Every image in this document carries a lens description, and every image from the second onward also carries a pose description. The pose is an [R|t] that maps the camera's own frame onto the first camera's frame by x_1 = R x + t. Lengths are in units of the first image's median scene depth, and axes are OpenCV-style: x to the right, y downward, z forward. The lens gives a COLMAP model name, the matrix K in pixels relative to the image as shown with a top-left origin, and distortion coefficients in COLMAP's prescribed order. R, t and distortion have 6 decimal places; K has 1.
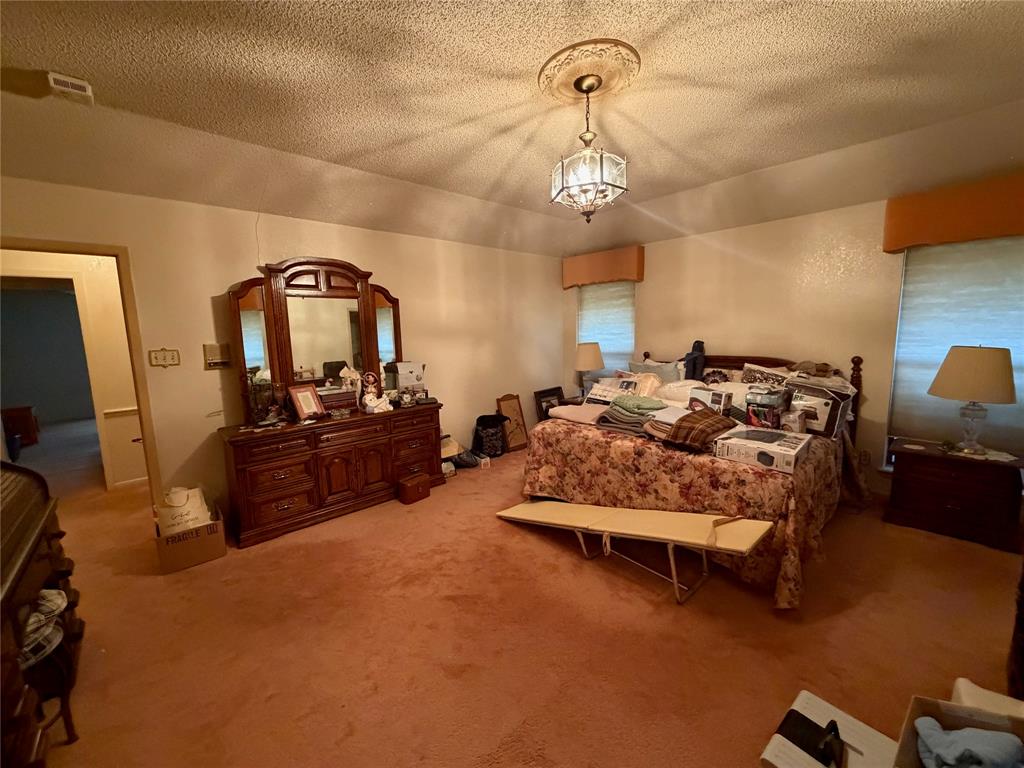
lens RADIAL K [[409.3, 0, 512.0], [0, 409.3, 384.0], [0, 0, 1]] dist [0.001801, 0.000062]
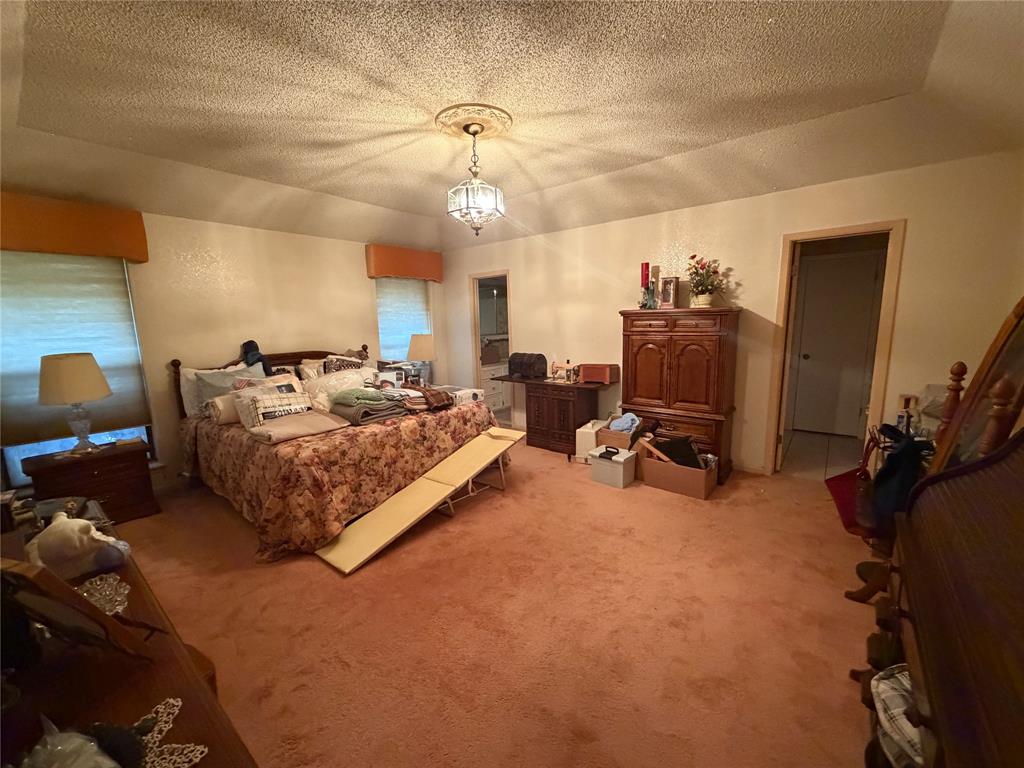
lens RADIAL K [[409.3, 0, 512.0], [0, 409.3, 384.0], [0, 0, 1]] dist [0.001801, 0.000062]
pose [[-0.152667, -0.128089, 0.979942, -0.837863], [0.162159, 0.974880, 0.152690, -0.082388], [-0.974883, 0.182217, -0.128061, 0.823944]]
